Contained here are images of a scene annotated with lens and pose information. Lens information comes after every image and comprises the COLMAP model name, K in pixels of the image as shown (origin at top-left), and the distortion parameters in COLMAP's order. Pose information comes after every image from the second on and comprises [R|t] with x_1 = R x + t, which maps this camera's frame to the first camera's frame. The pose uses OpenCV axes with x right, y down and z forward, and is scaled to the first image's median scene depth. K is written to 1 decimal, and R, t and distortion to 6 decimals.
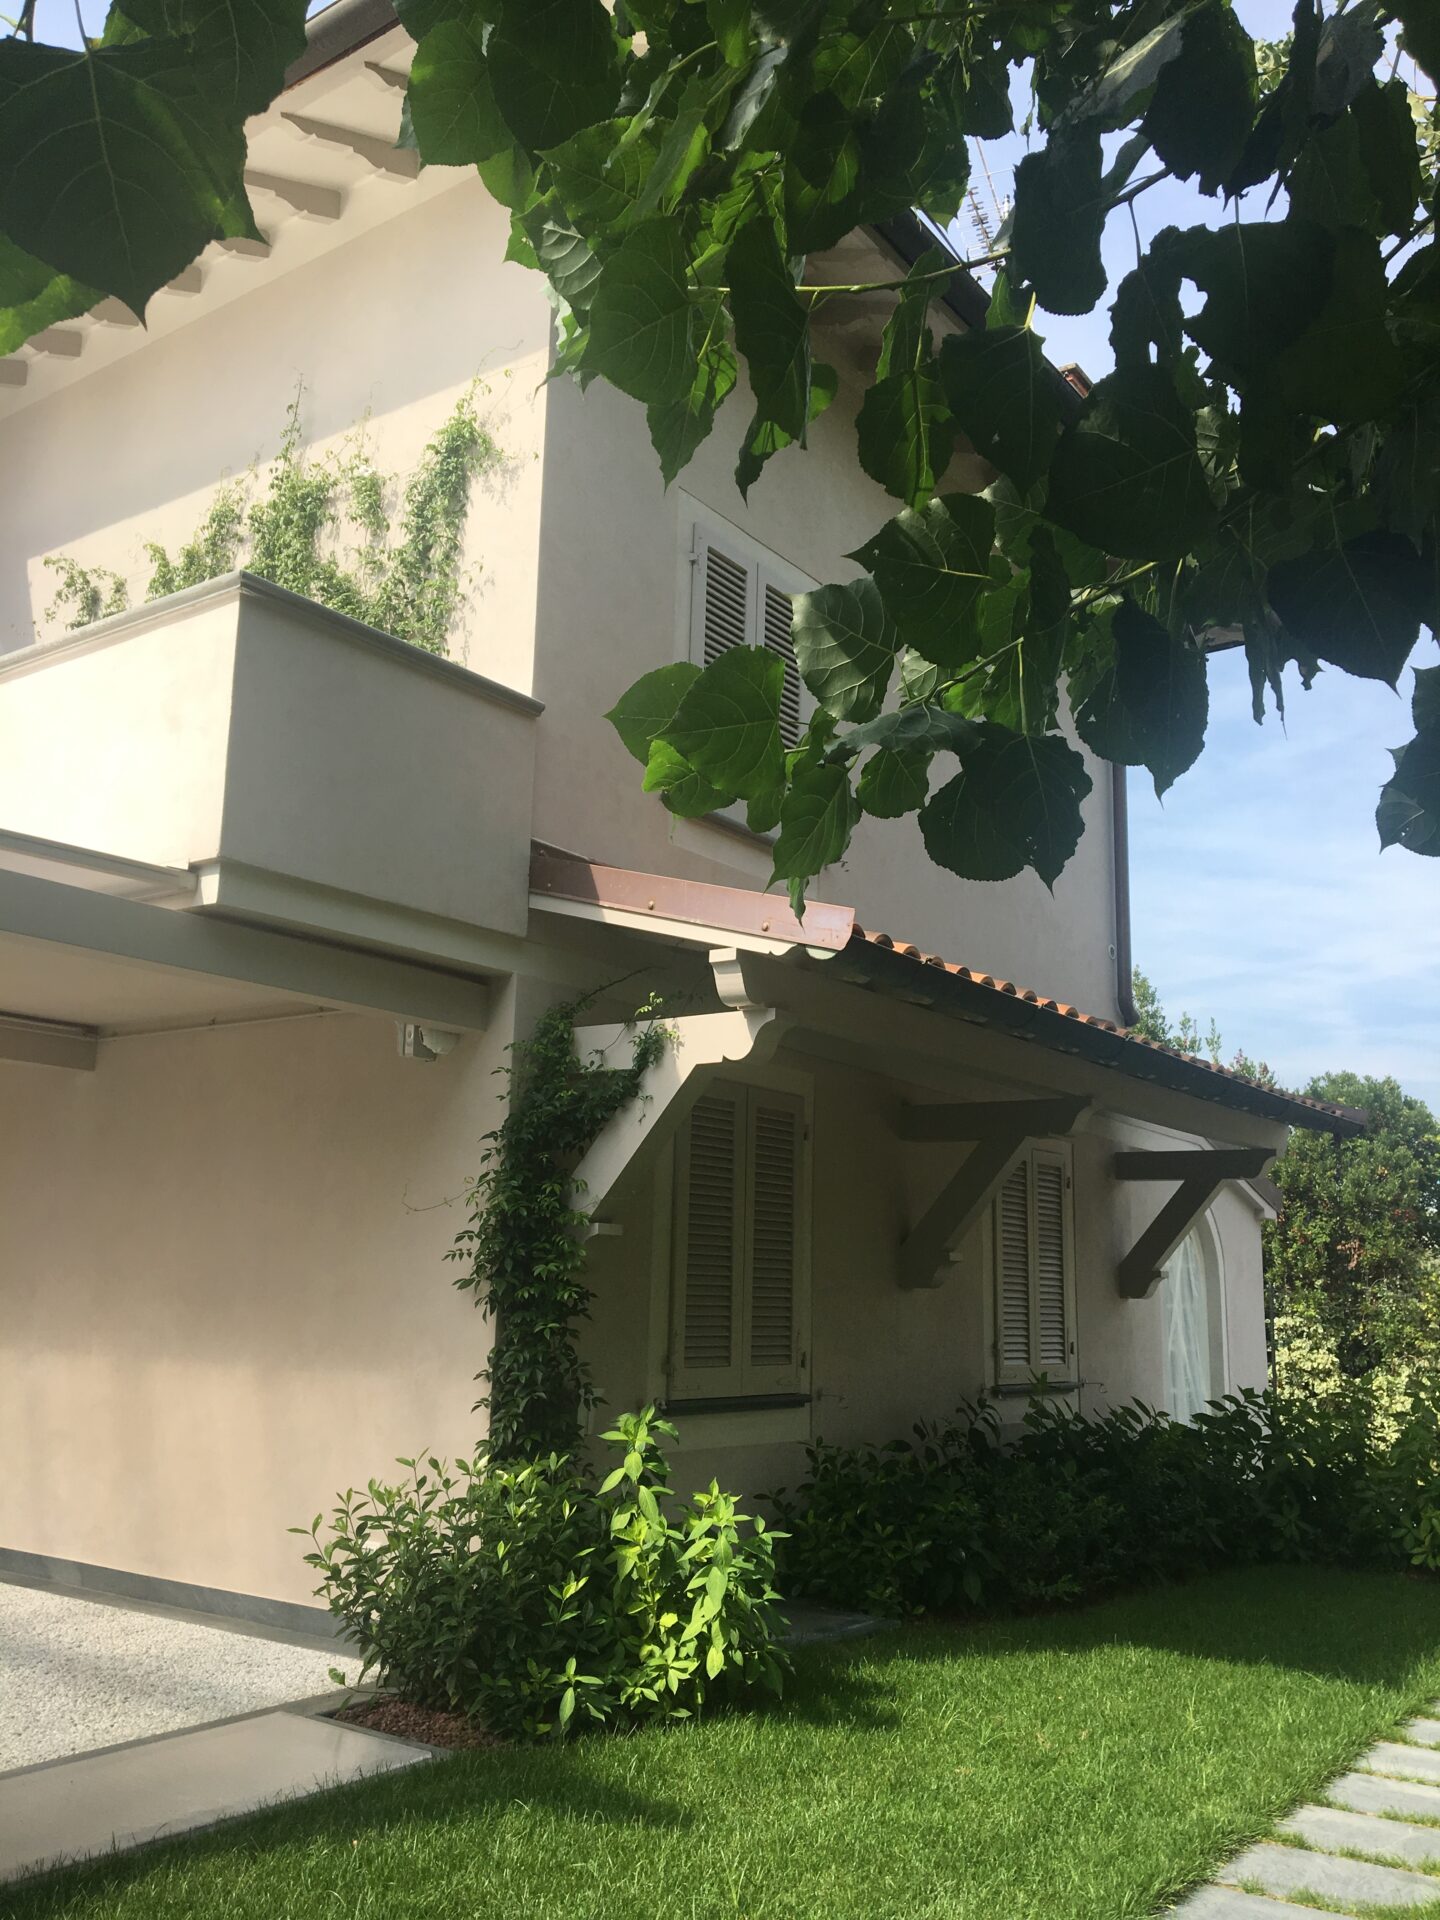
lens RADIAL K [[1622.1, 0, 720.0], [0, 1622.1, 960.0], [0, 0, 1]] dist [0.049563, -0.065593]
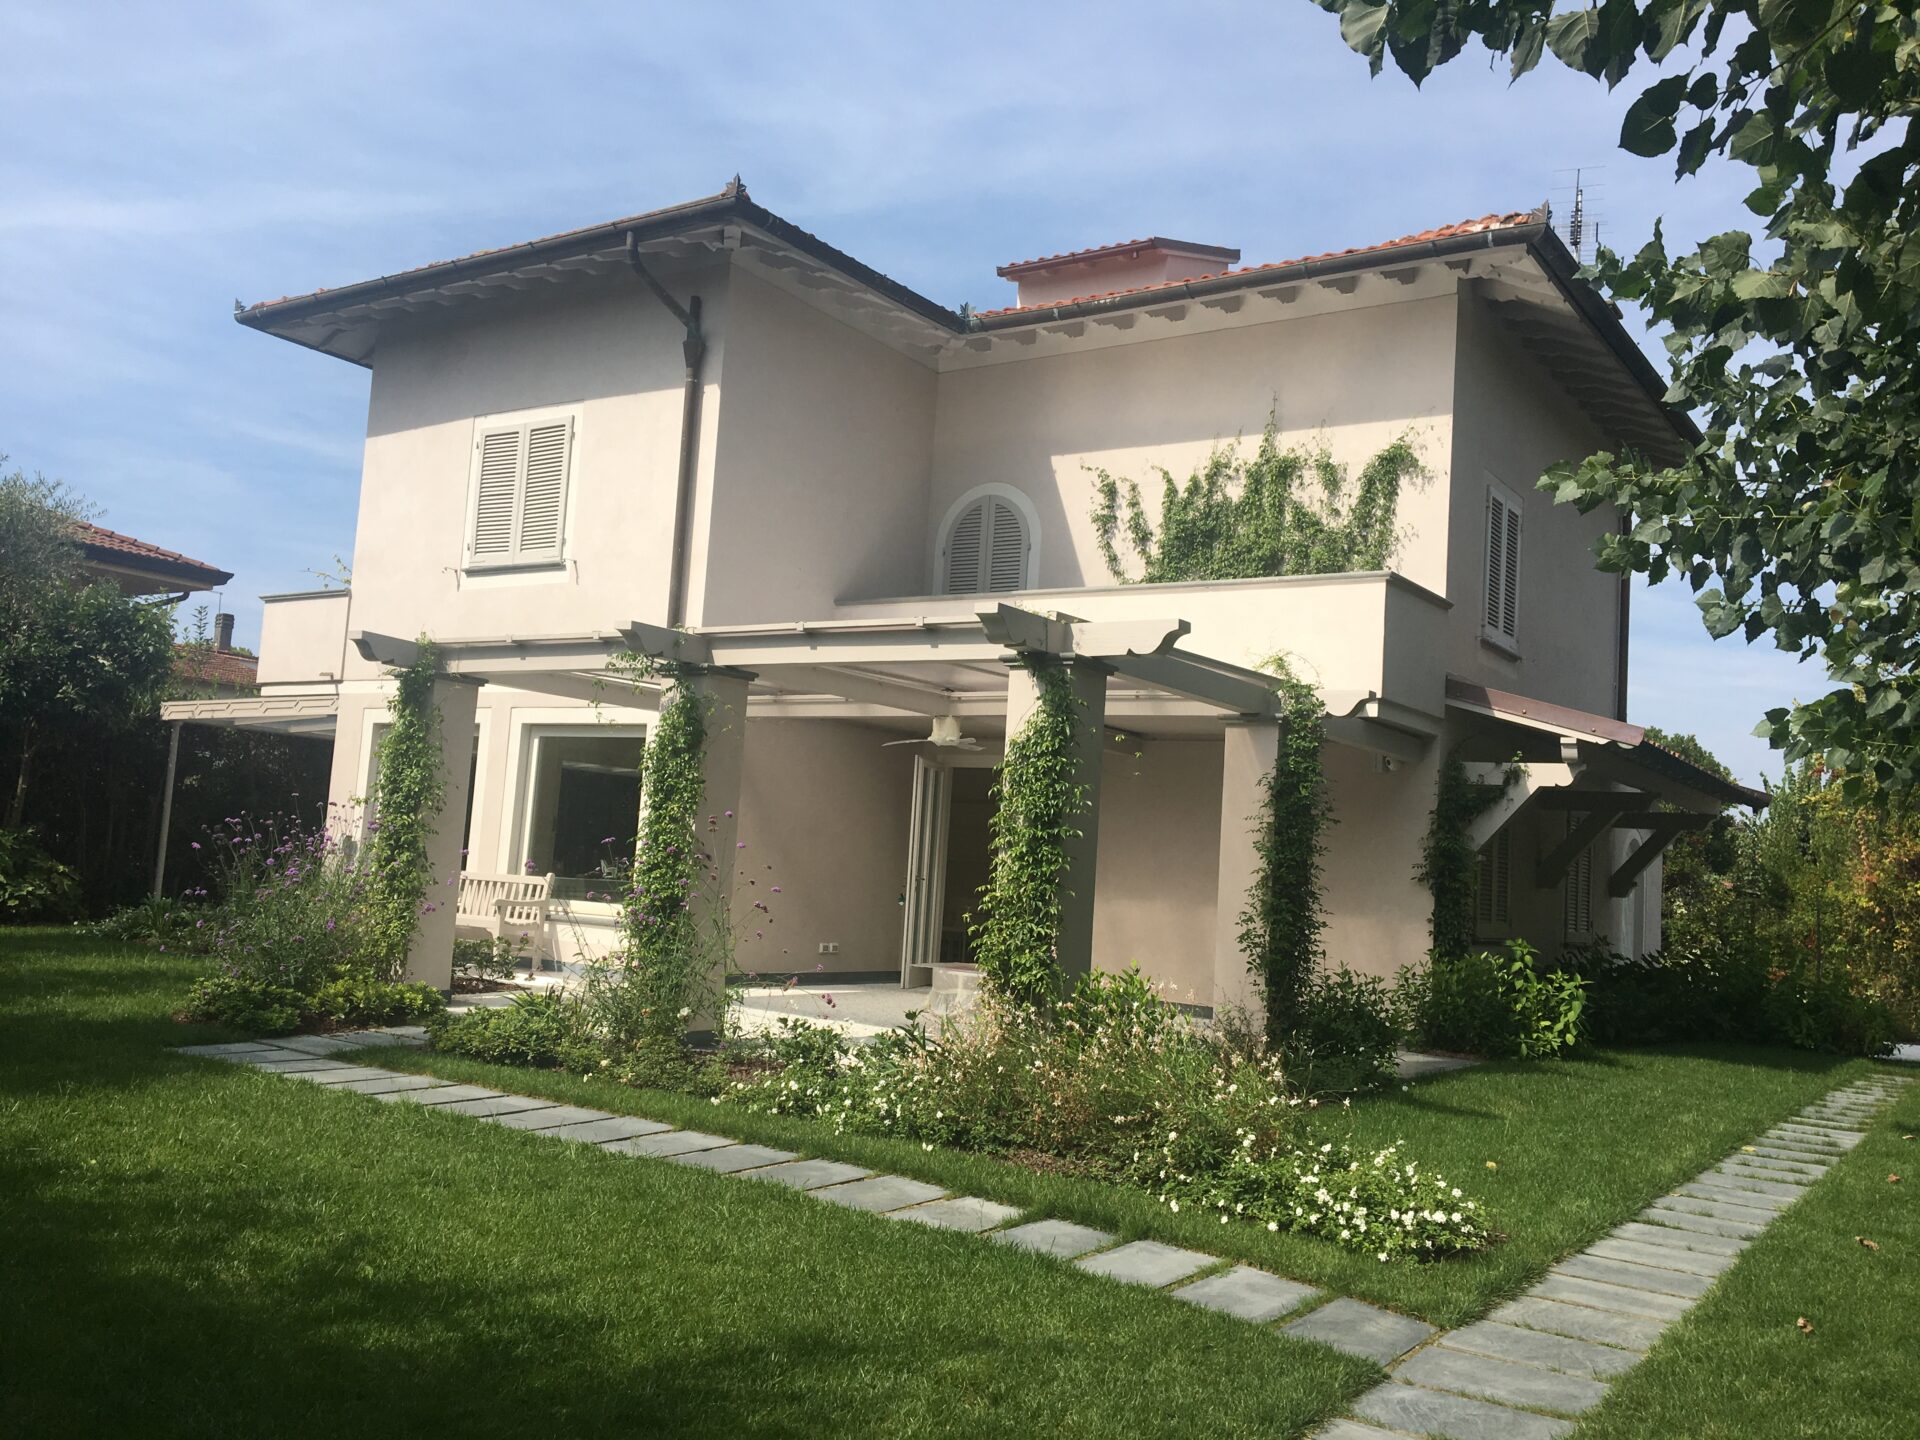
lens RADIAL K [[1622.1, 0, 925.8], [0, 1622.1, 726.0], [0, 0, 1]] dist [0.049563, -0.065593]
pose [[0.999072, 0.041726, 0.010658, -0.781119], [-0.042665, 0.992672, 0.113056, -0.206055], [-0.005863, -0.113406, 0.993531, -1.049179]]
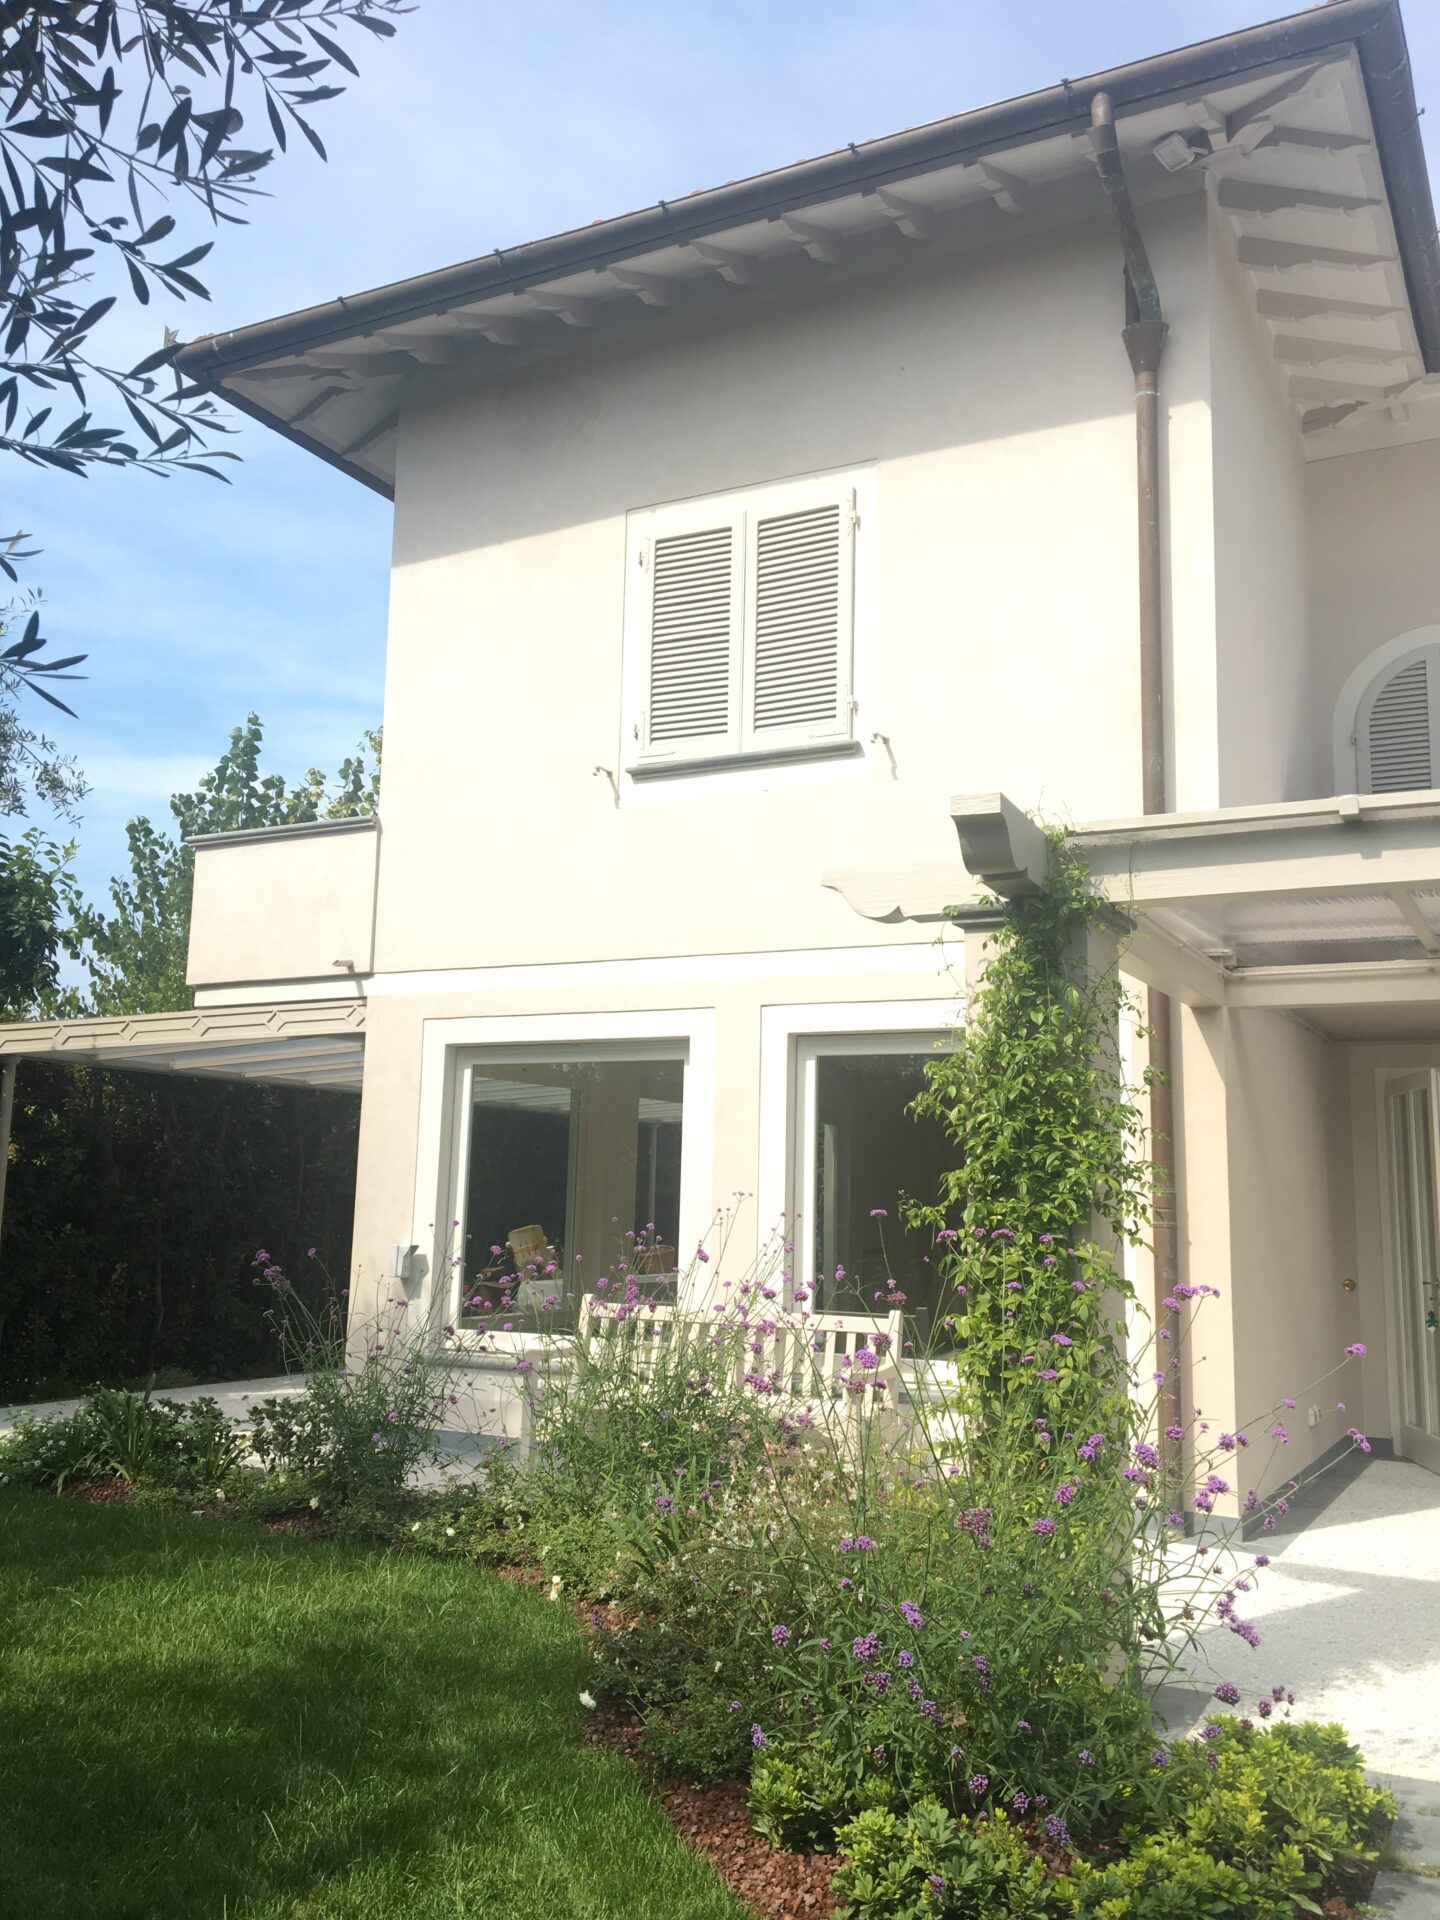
lens RADIAL K [[1622.1, 0, 720.0], [0, 1622.1, 960.0], [0, 0, 1]] dist [0.049563, -0.065593]
pose [[0.989892, 0.014230, 0.141109, -1.563079], [-0.022570, 0.998080, 0.057676, -0.054251], [-0.140018, -0.060277, 0.988313, -0.011884]]
